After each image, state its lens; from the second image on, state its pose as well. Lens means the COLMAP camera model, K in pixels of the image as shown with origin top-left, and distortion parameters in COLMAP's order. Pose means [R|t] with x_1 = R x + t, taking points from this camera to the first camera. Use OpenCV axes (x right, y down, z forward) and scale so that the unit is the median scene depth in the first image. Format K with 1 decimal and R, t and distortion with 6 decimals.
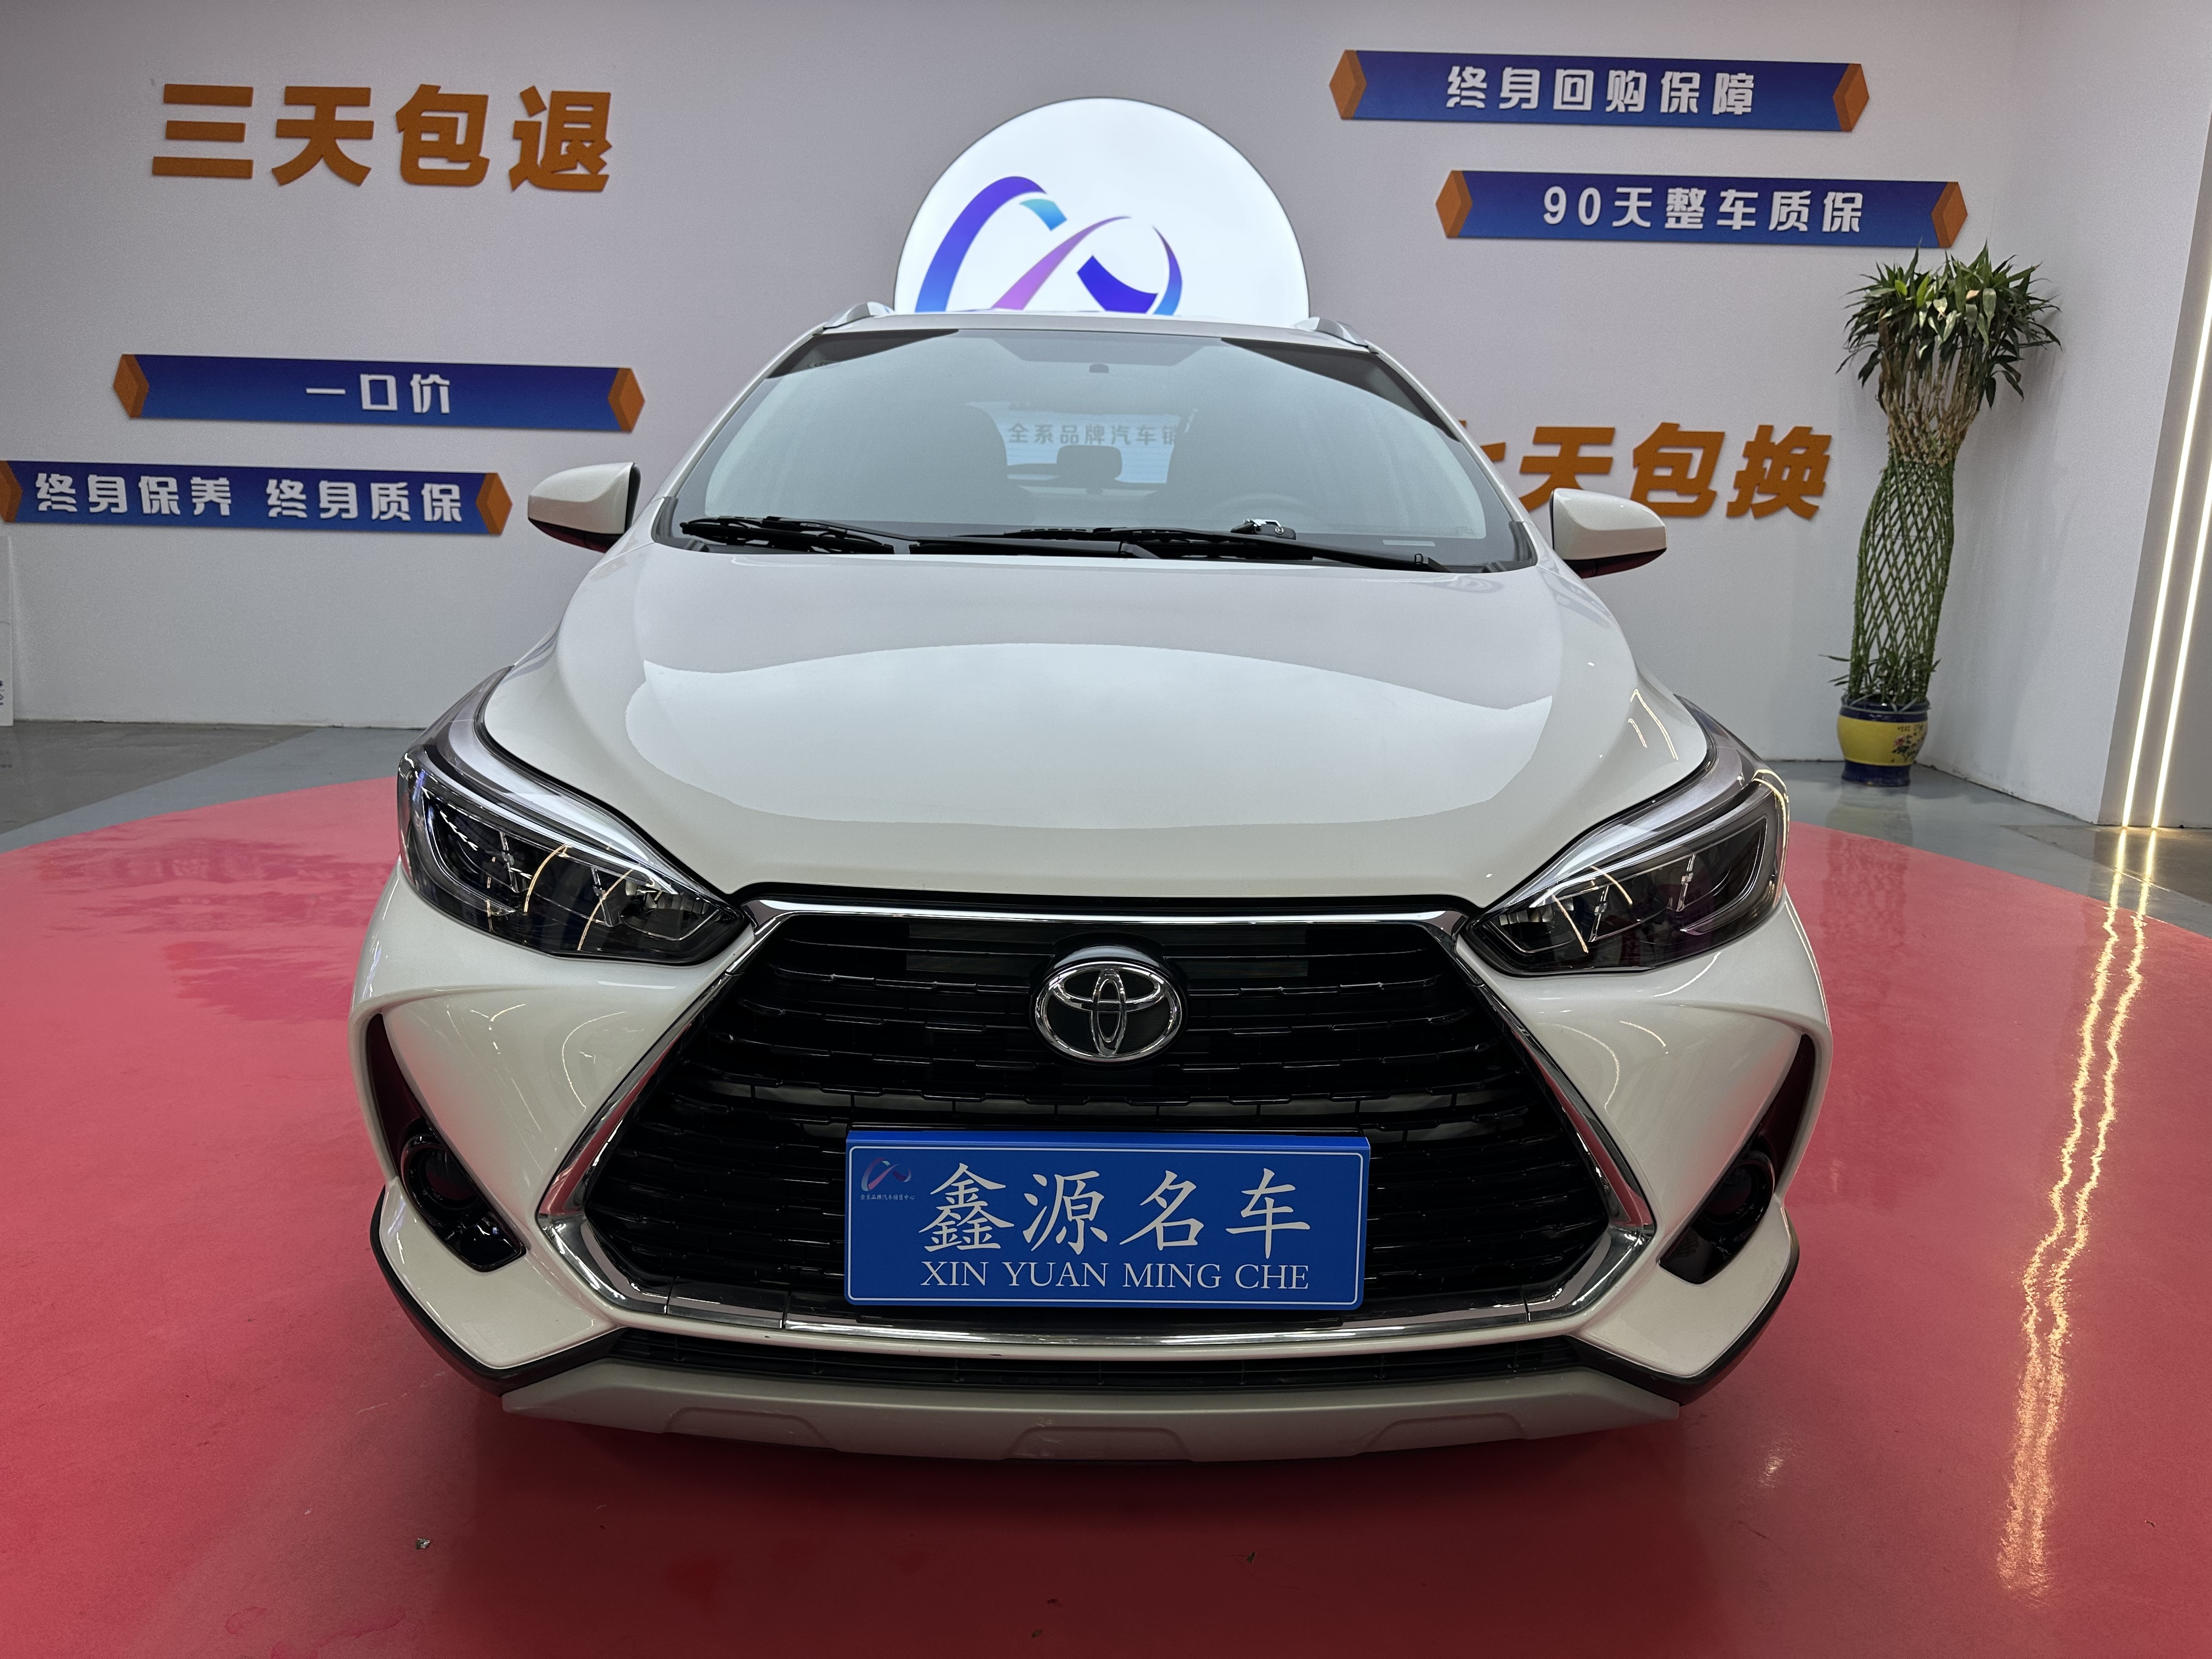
lens RADIAL K [[1570.3, 0, 1121.7], [0, 1570.3, 803.6], [0, 0, 1]] dist [0.034531, -0.042458]
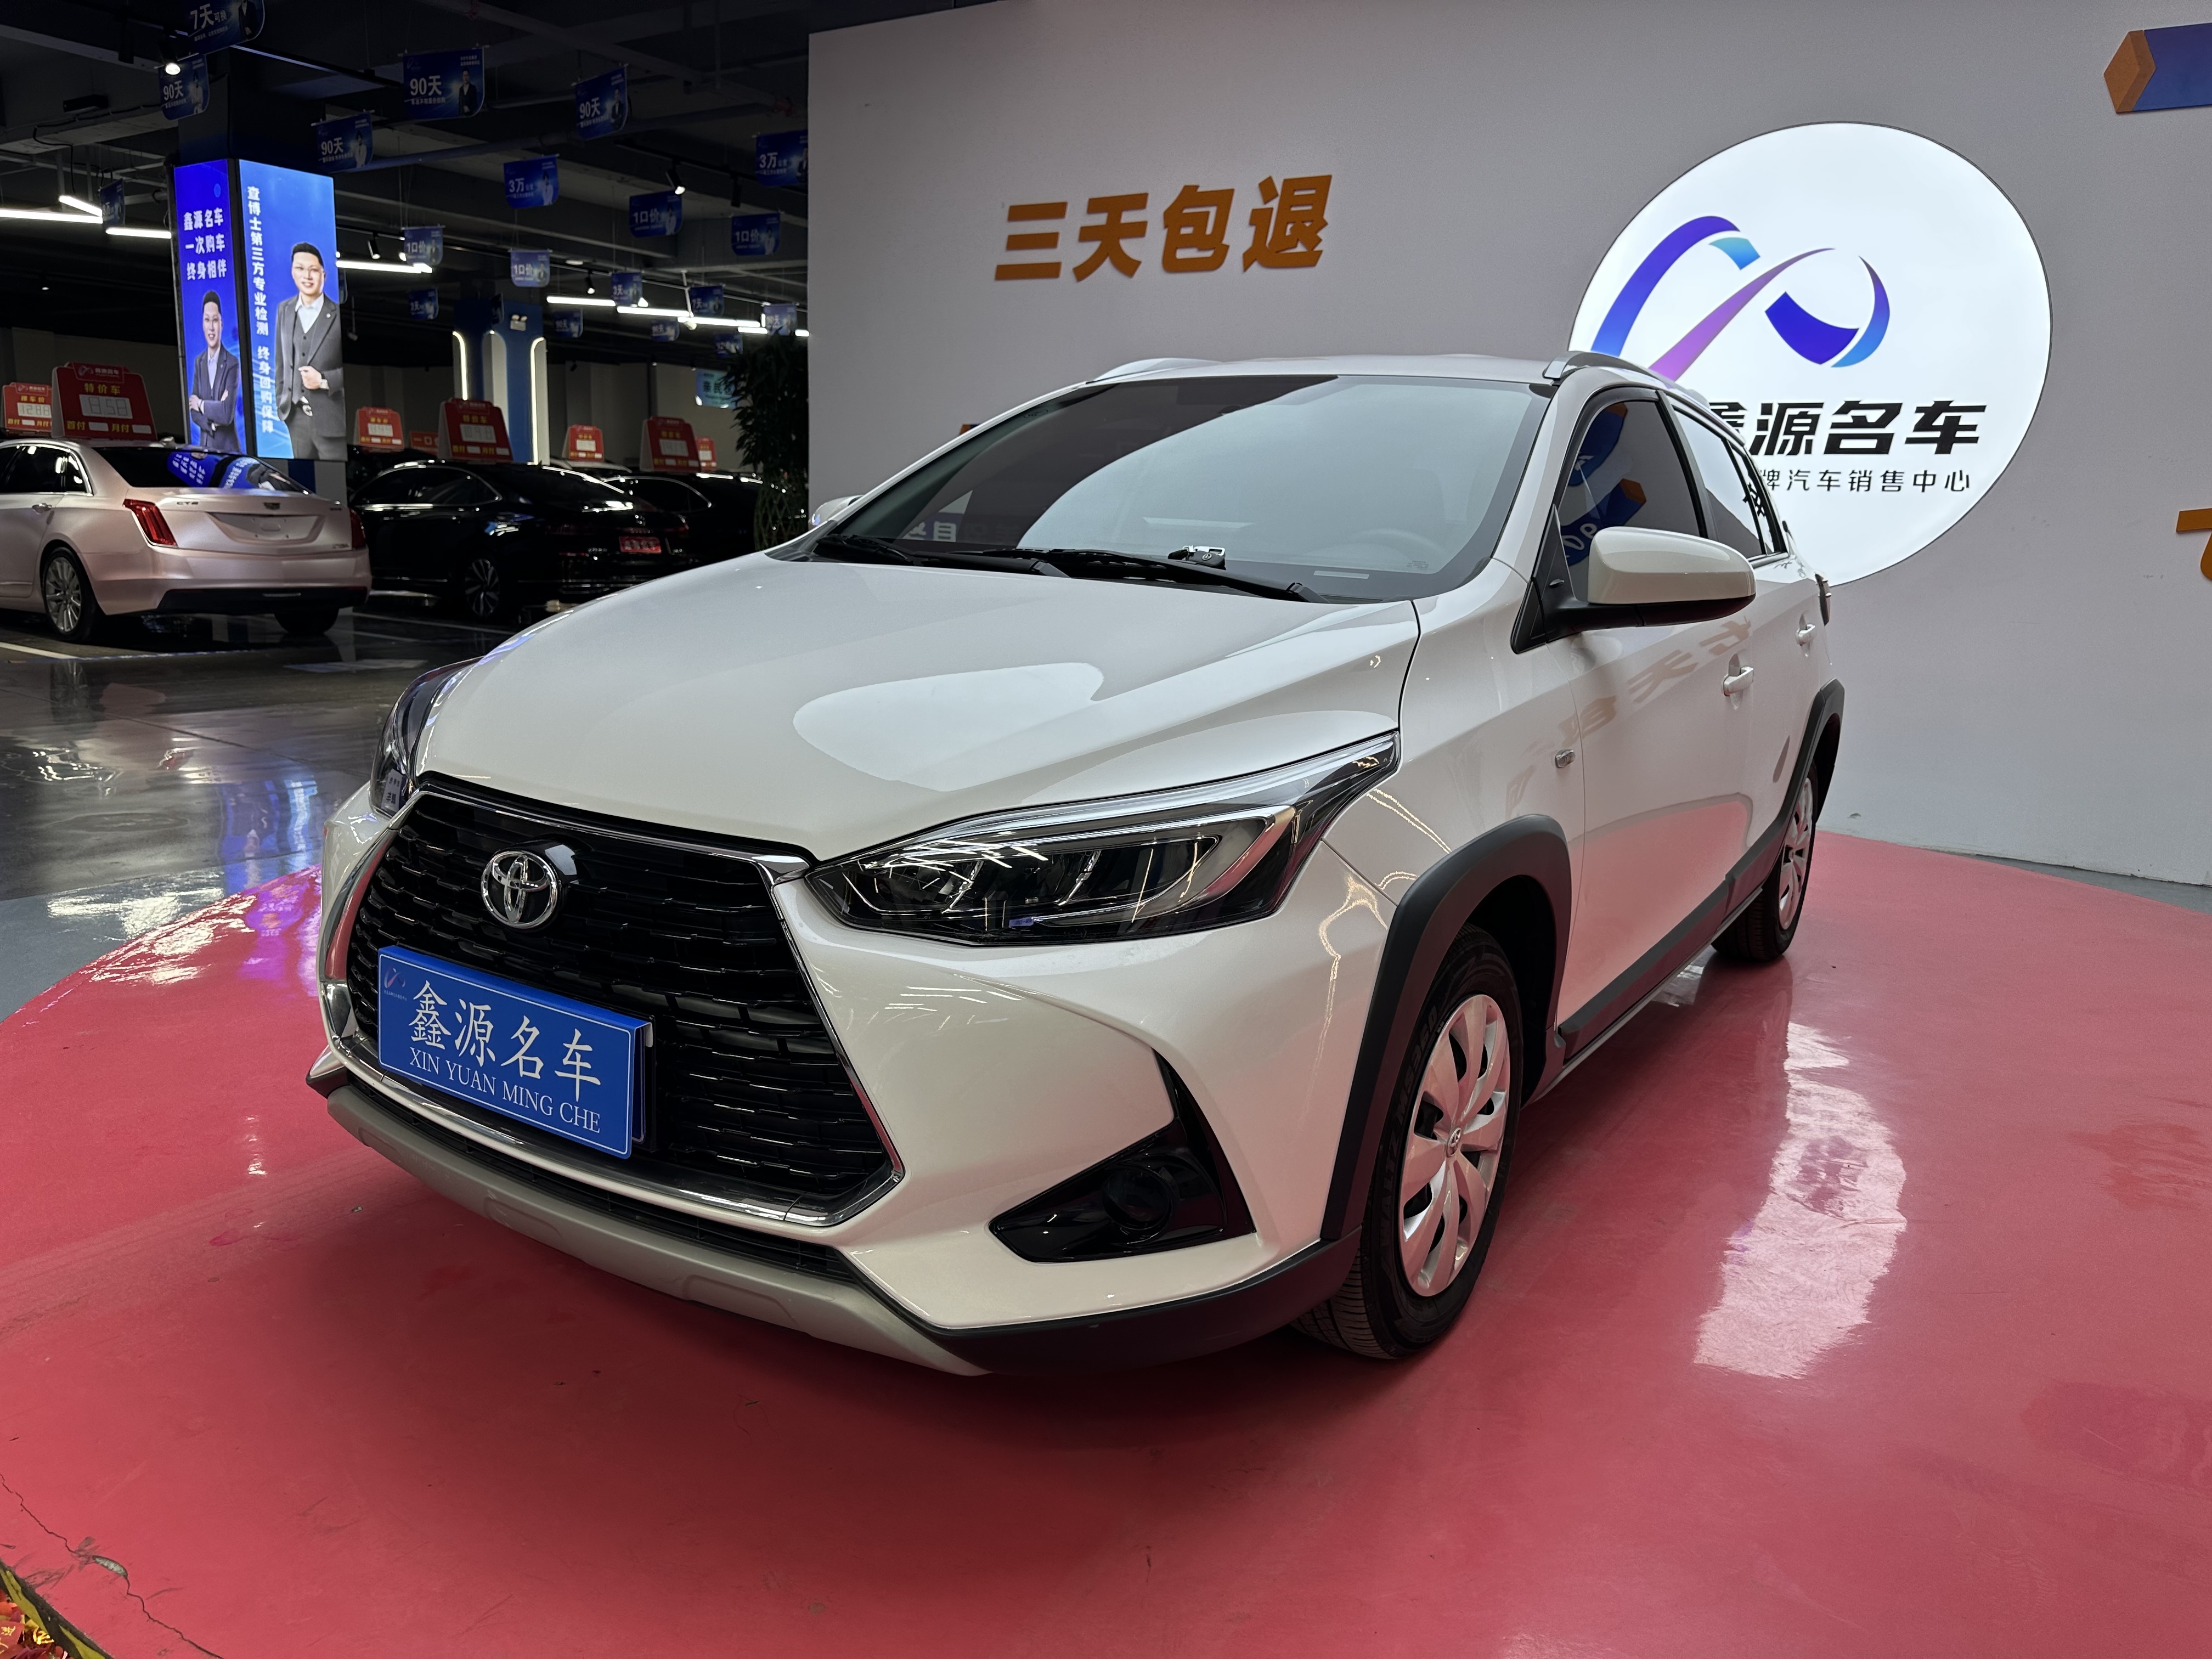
lens RADIAL K [[1570.3, 0, 1125.7], [0, 1570.3, 838.1], [0, 0, 1]] dist [0.034531, -0.042458]
pose [[0.825315, 0.125997, -0.550435, 0.215813], [-0.135315, 0.990516, 0.023843, -0.001647], [0.548219, 0.054804, 0.834537, 0.034575]]
